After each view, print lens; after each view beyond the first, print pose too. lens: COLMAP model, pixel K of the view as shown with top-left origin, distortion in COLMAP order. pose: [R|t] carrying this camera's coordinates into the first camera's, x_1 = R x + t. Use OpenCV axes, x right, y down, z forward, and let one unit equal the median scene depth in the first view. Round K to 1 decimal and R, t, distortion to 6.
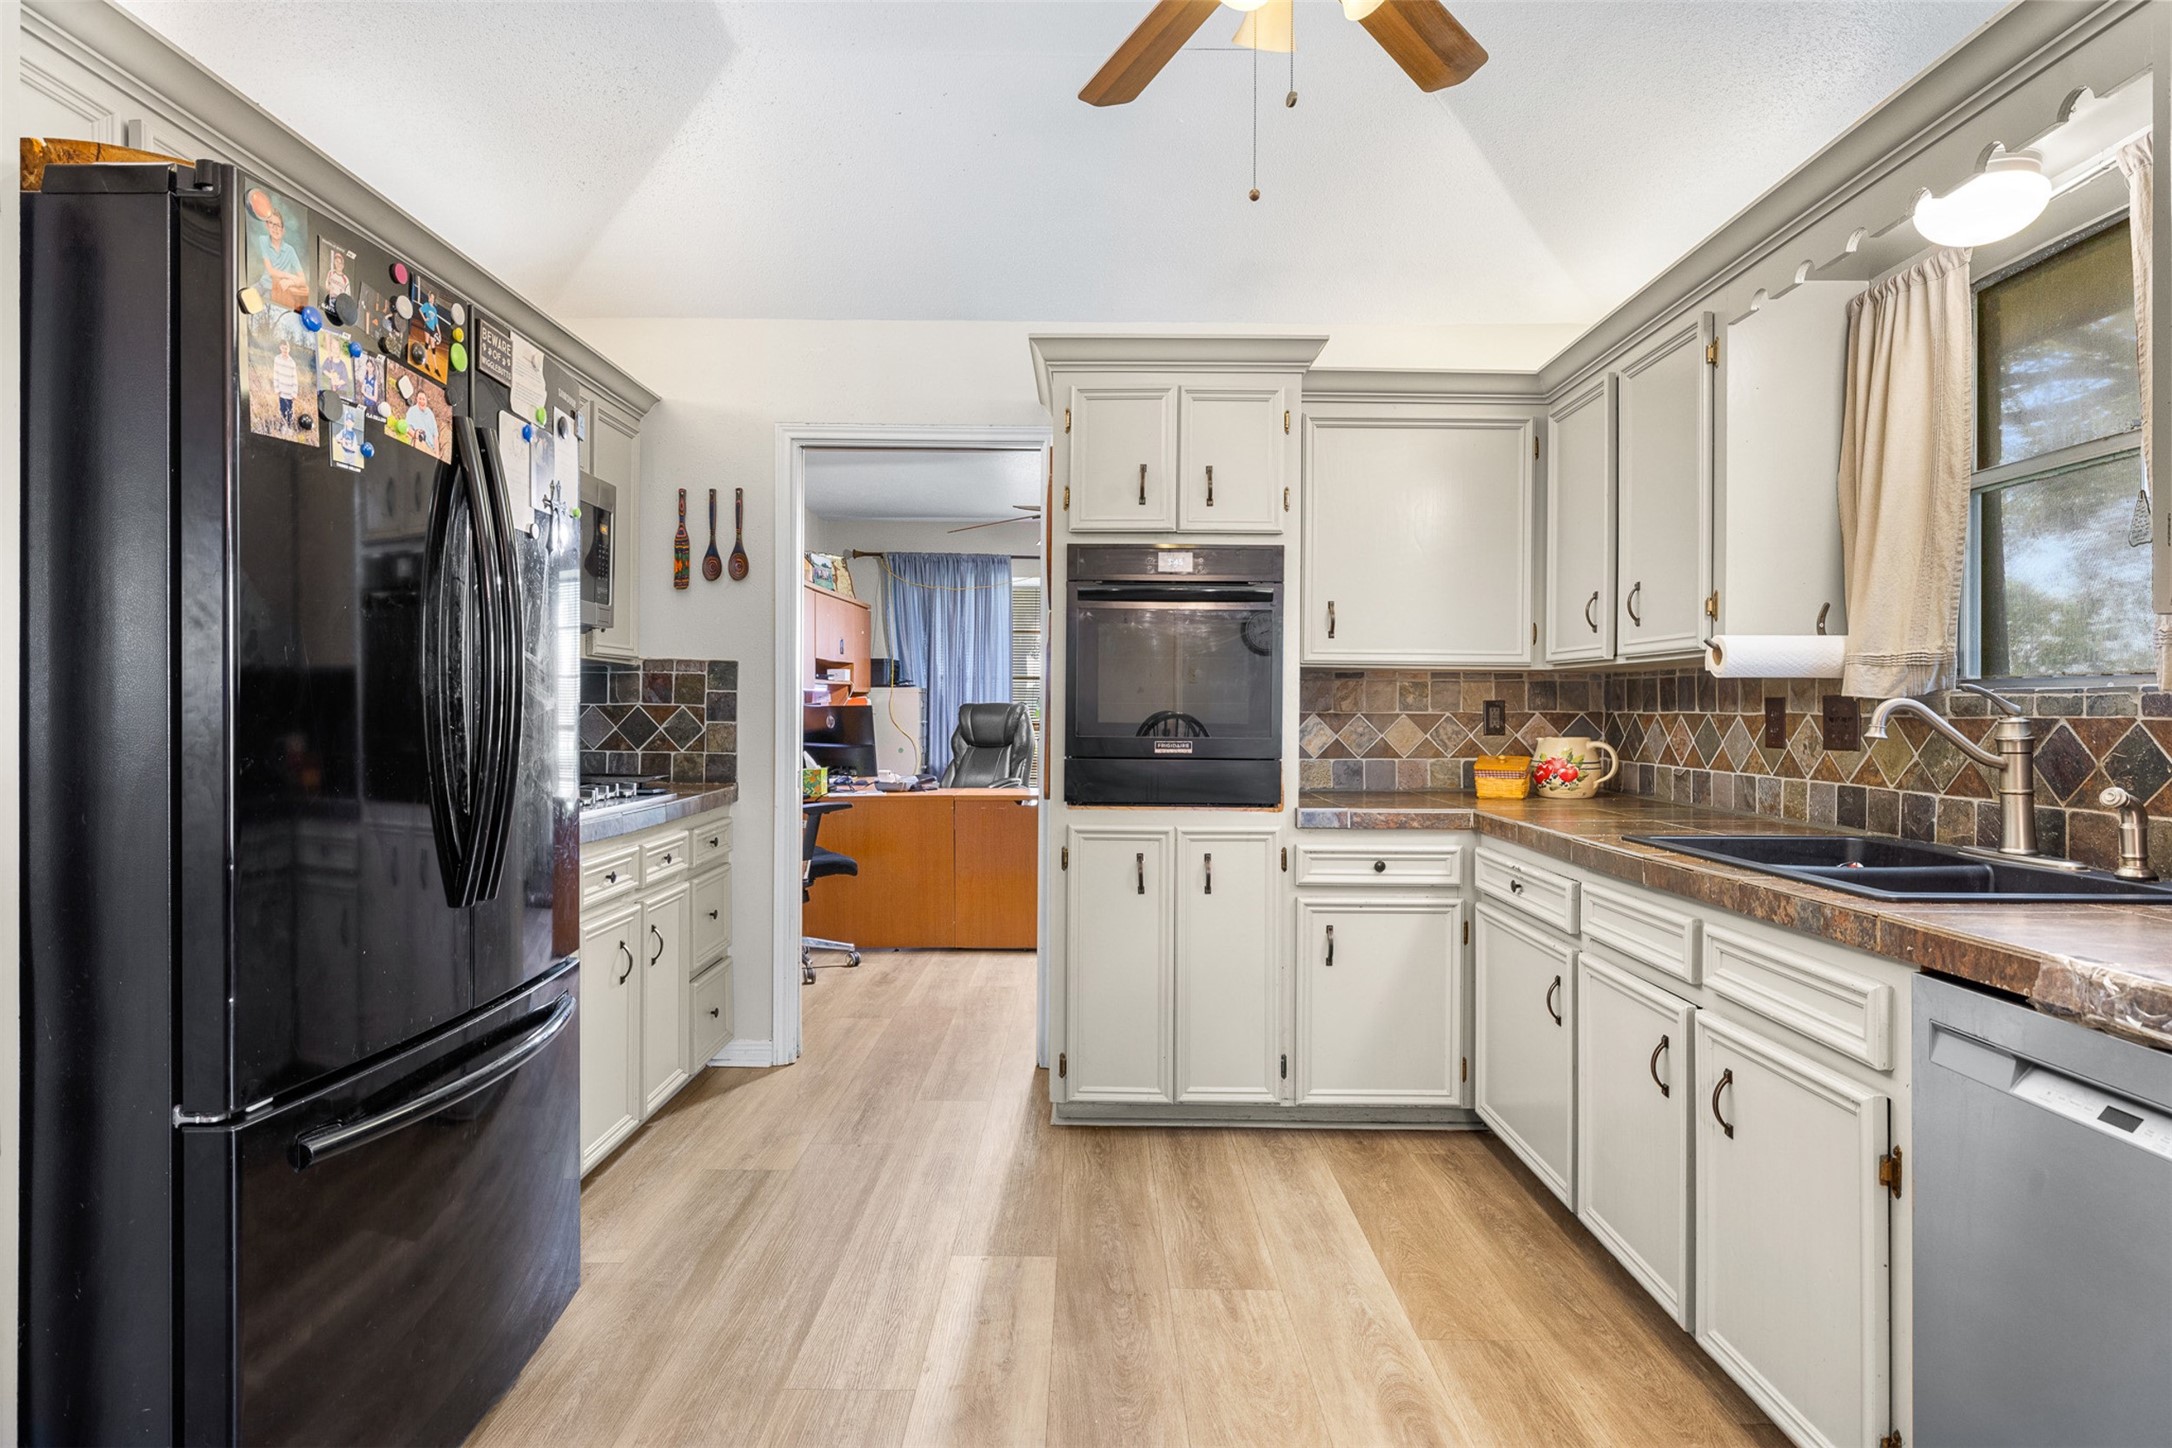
lens RADIAL K [[1180.9, 0, 1089.1], [0, 1180.9, 706.0], [0, 0, 1]] dist [-0.000583, 0.001095]
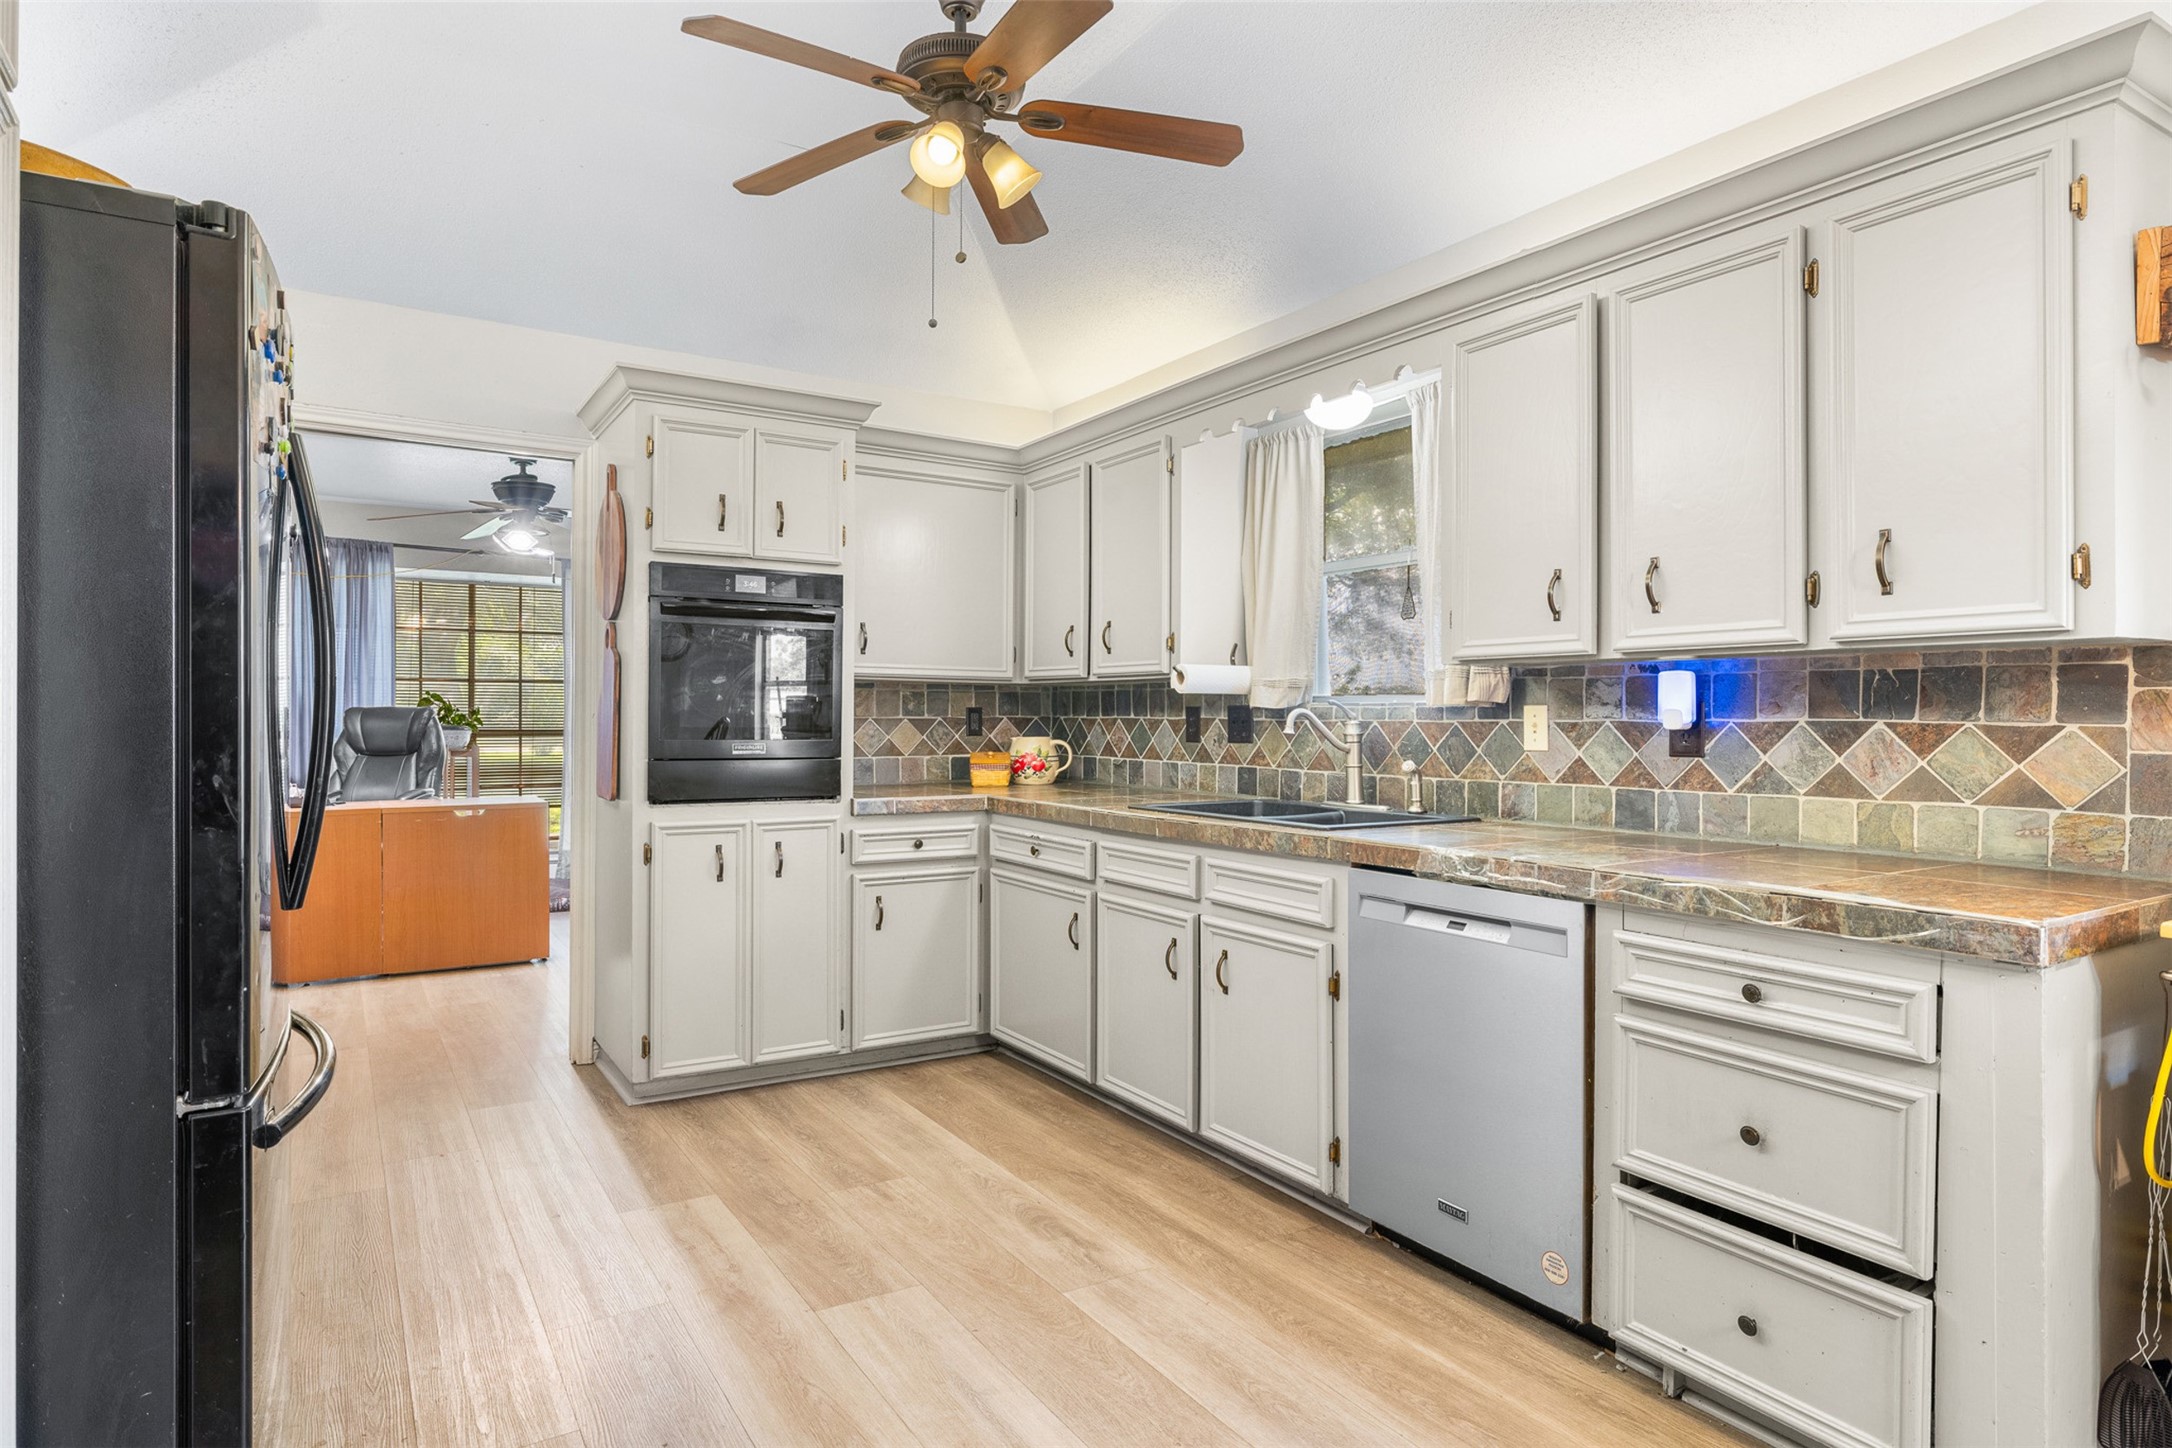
lens RADIAL K [[1180.9, 0, 1089.1], [0, 1180.9, 706.0], [0, 0, 1]] dist [-0.000583, 0.001095]
pose [[0.847430, 0.003808, 0.530894, -0.279570], [-0.002226, 0.999991, -0.003619, -0.002657], [-0.530903, 0.001885, 0.847431, -0.137692]]
